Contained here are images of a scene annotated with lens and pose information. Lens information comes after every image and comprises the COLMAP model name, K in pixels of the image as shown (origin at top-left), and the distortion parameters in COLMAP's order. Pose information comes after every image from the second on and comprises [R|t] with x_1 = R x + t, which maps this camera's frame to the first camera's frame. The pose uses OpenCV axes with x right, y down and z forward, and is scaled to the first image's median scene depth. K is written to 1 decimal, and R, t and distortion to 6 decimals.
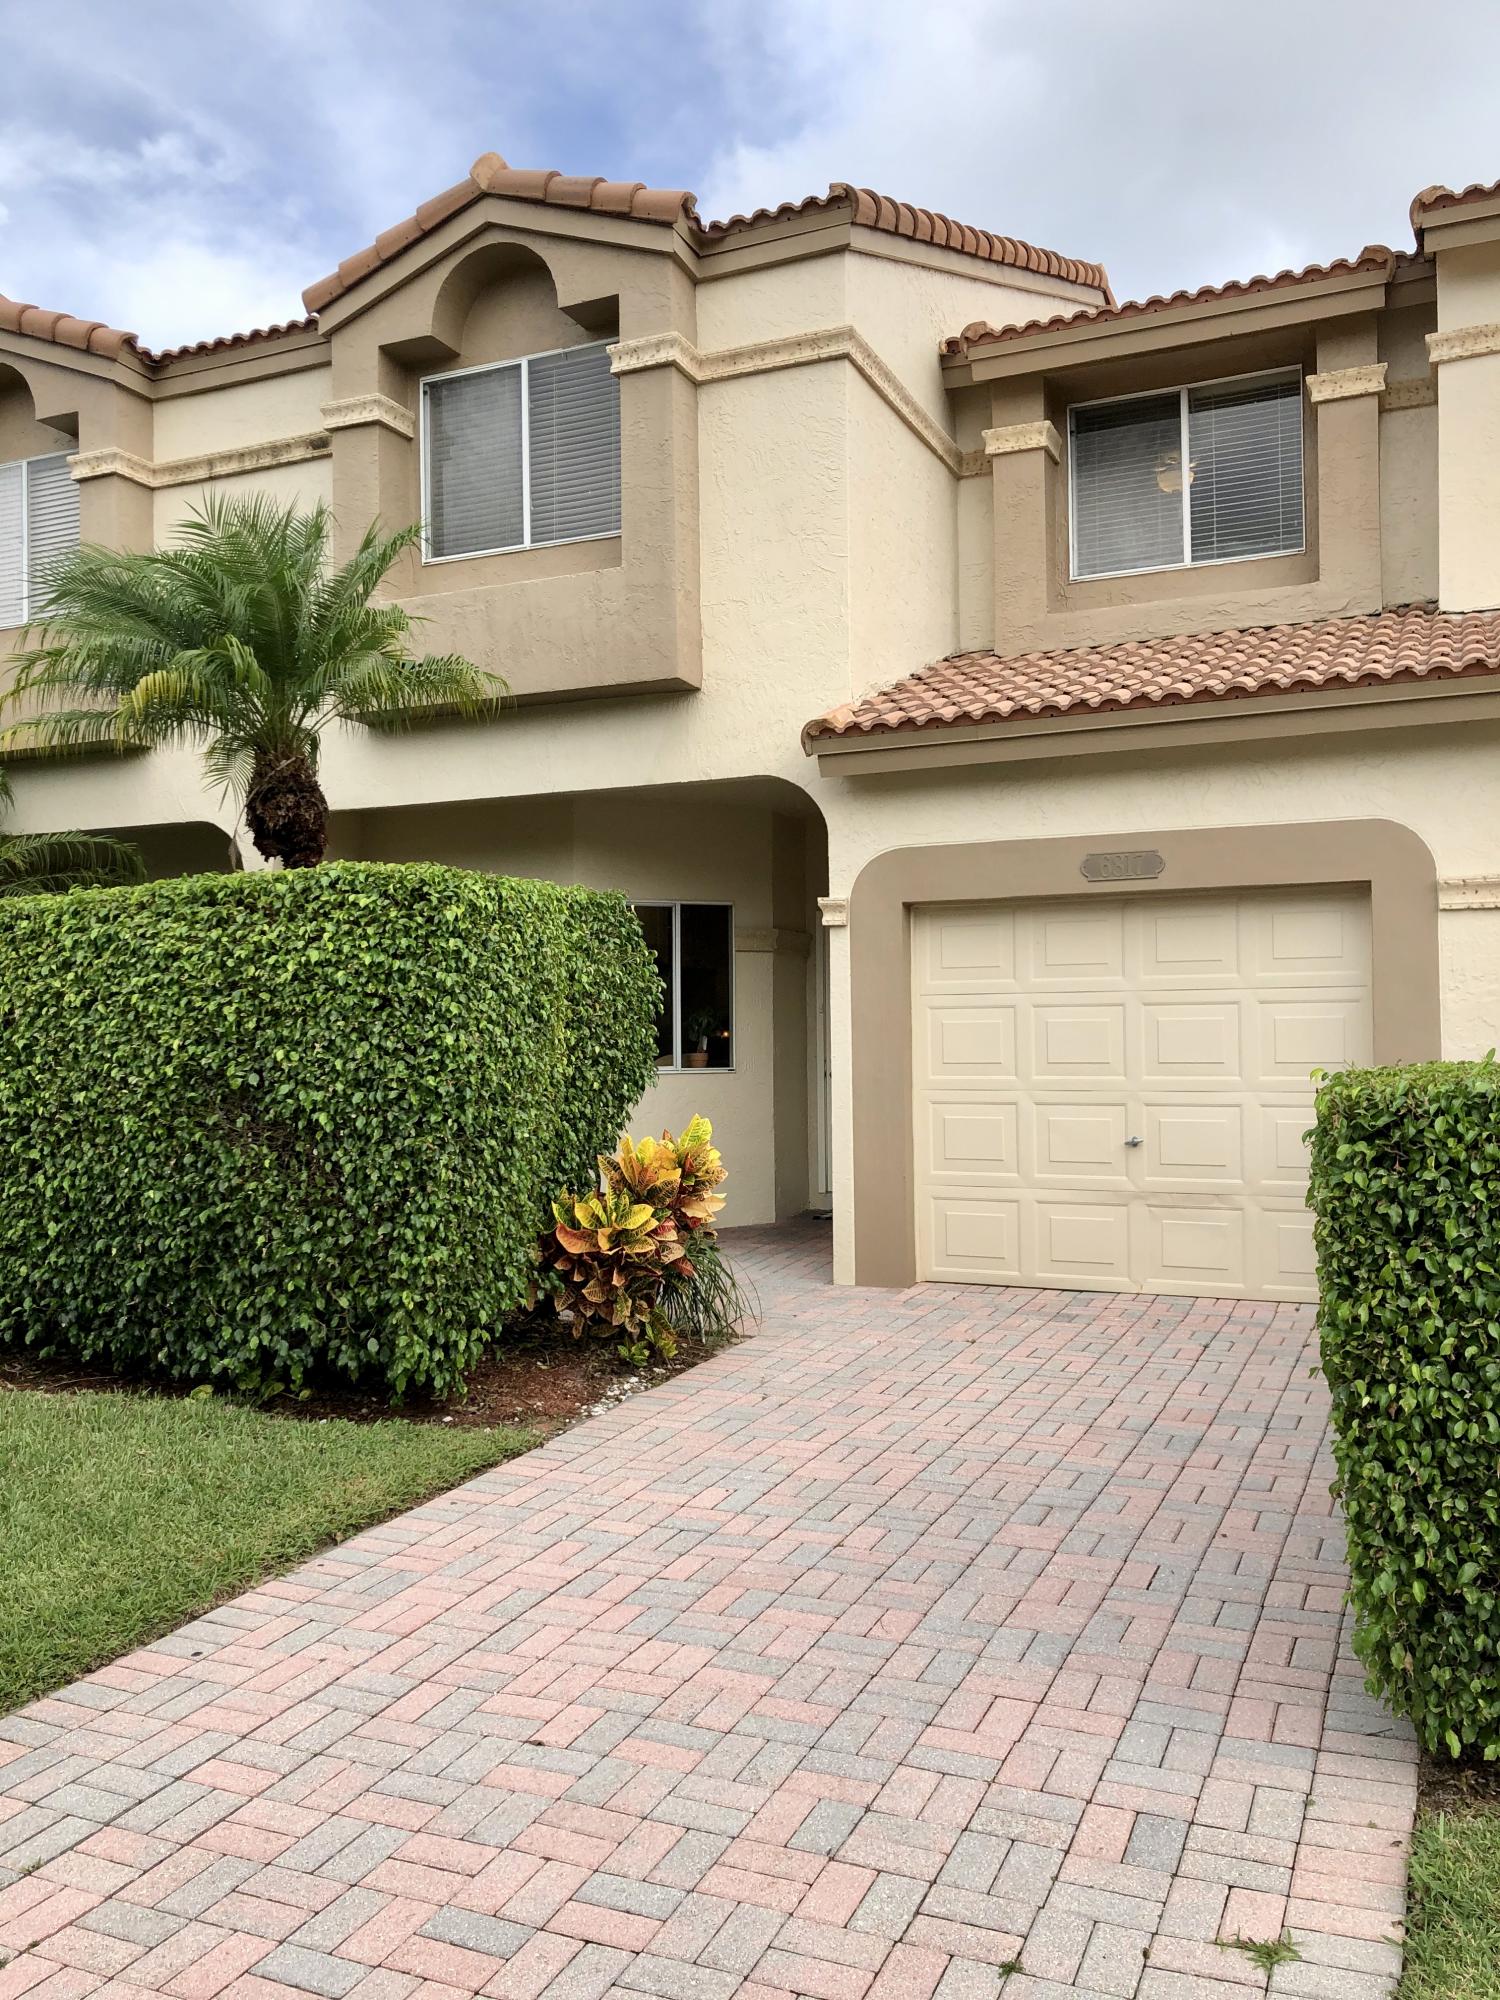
lens RADIAL K [[1688.0, 0, 748.9], [0, 1688.0, 1018.8], [0, 0, 1]] dist [0.038492, -0.047709]
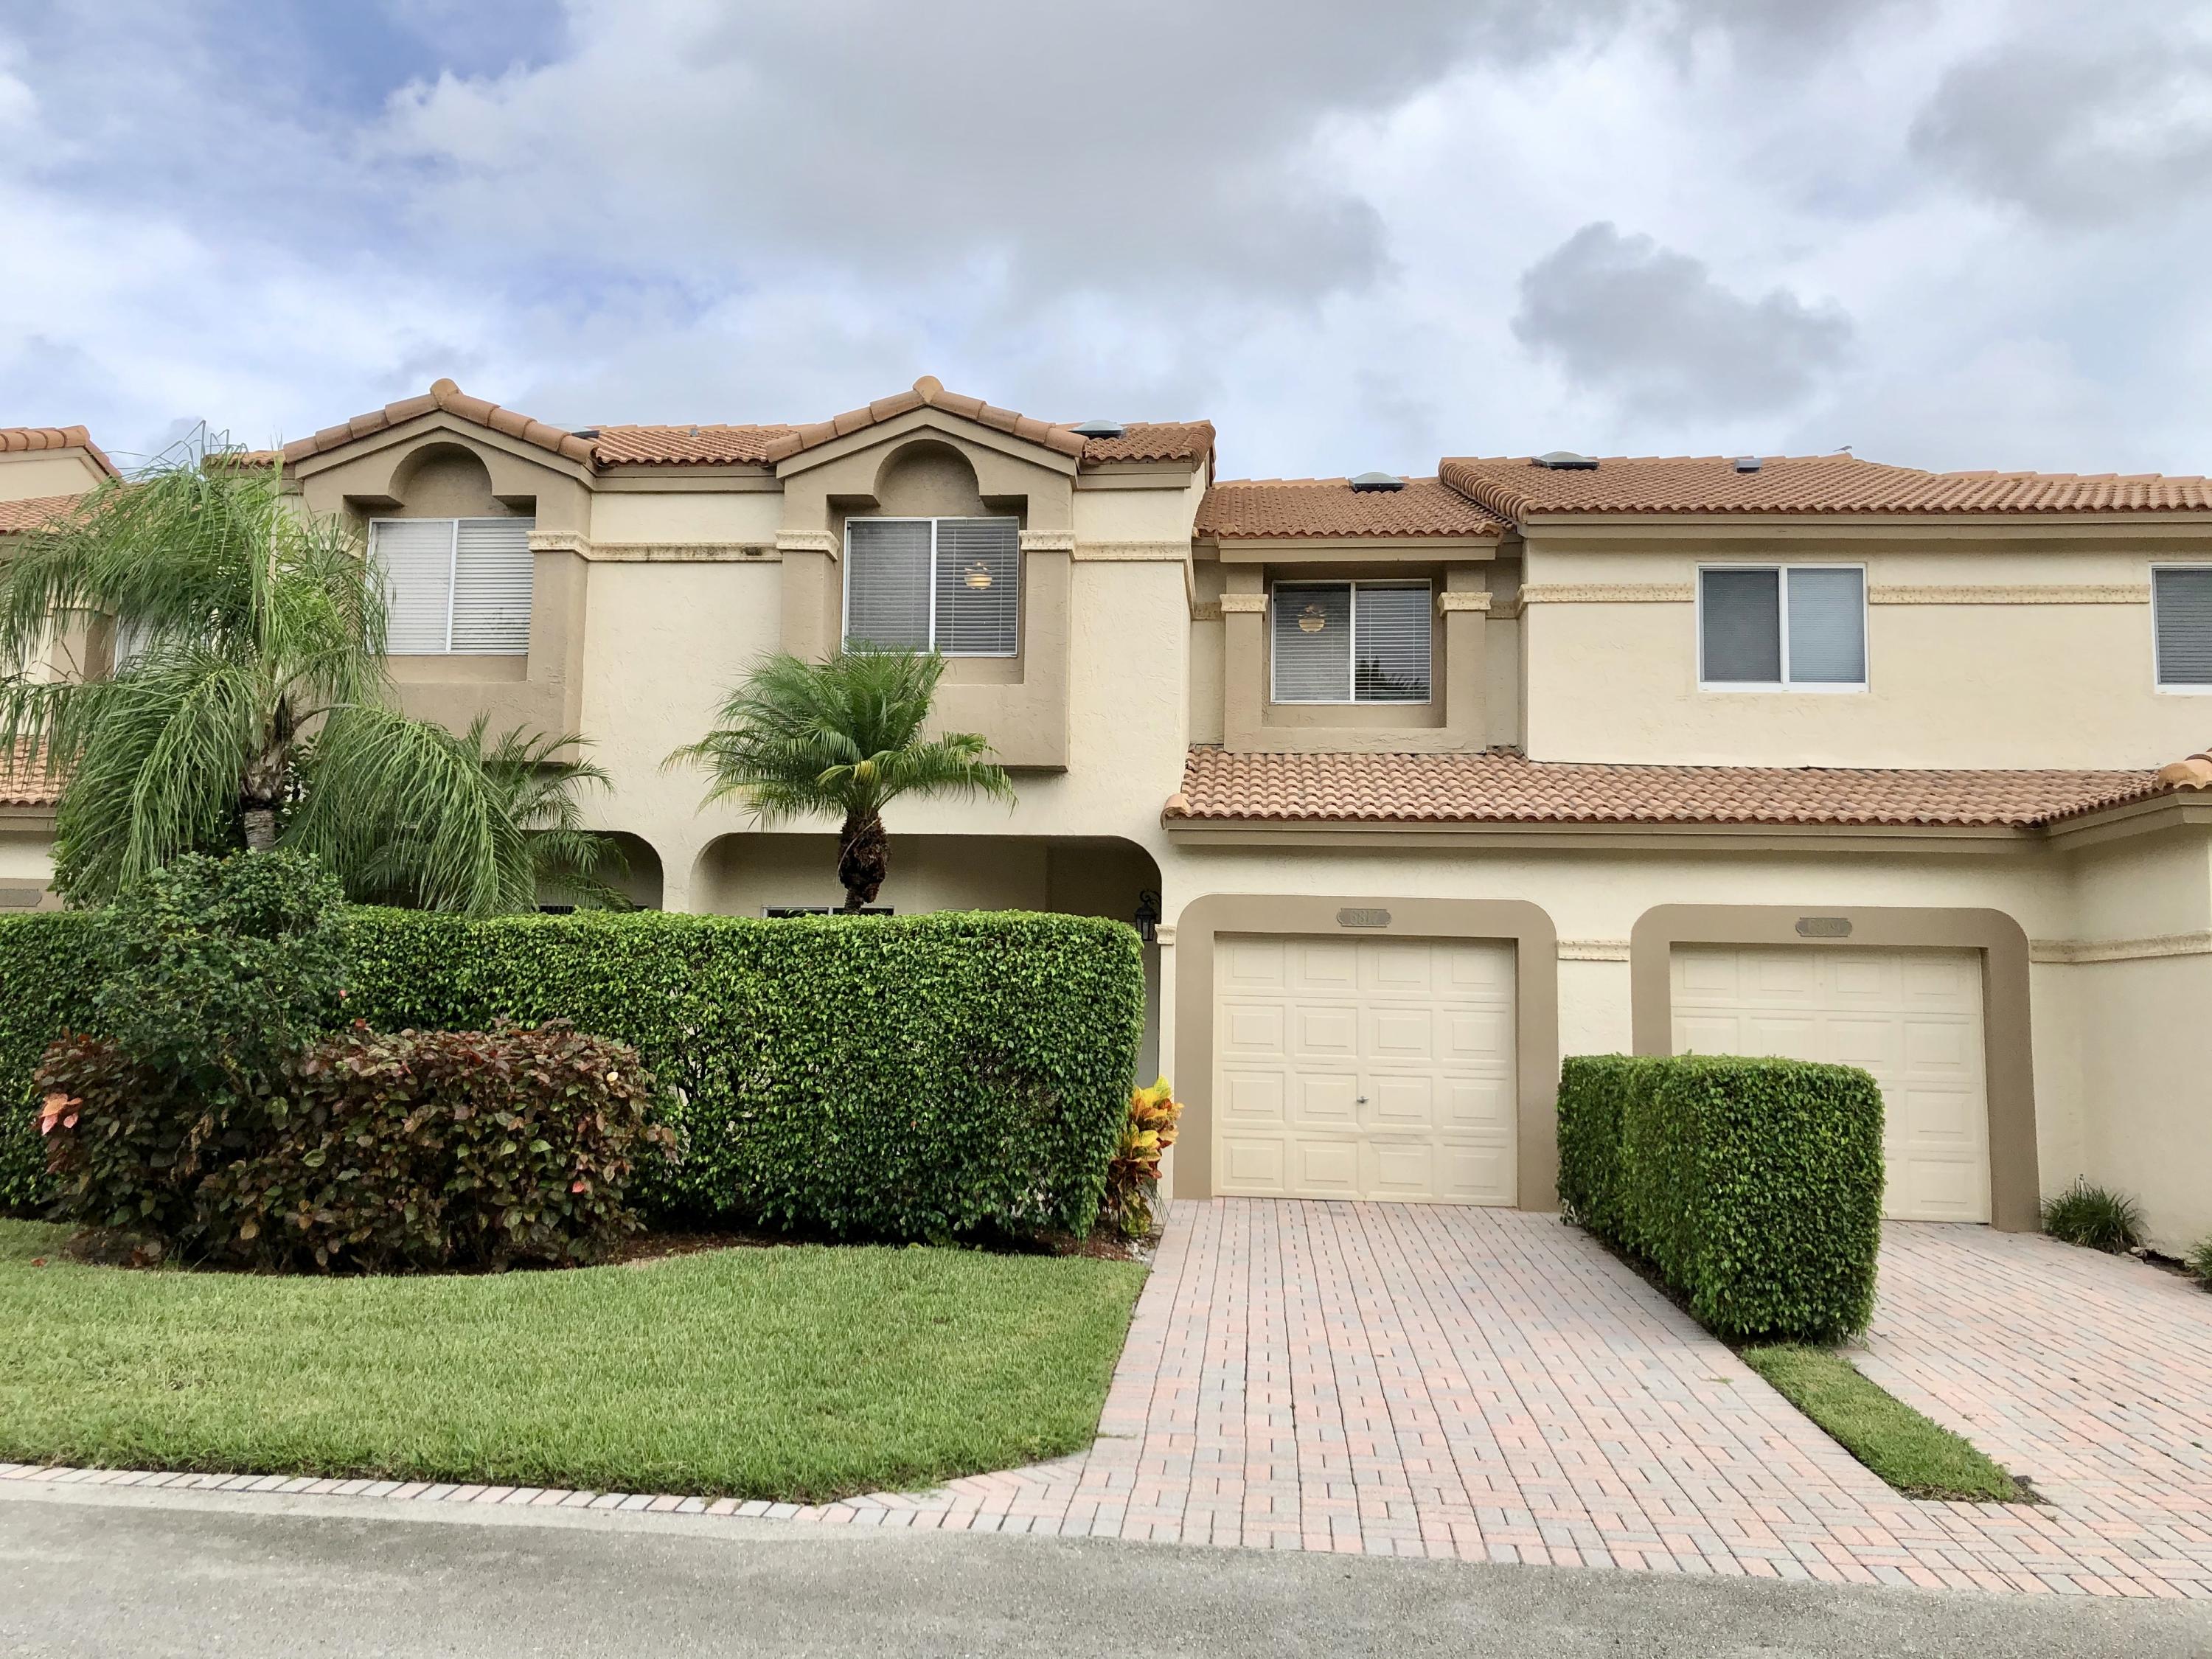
lens RADIAL K [[1866.9, 0, 1098.7], [0, 1866.9, 810.1], [0, 0, 1]] dist [0.038492, -0.047709]
pose [[0.945910, 0.068070, 0.317208, -0.534654], [-0.038227, 0.994315, -0.099378, -0.009455], [-0.322170, 0.081876, 0.943135, -0.514131]]
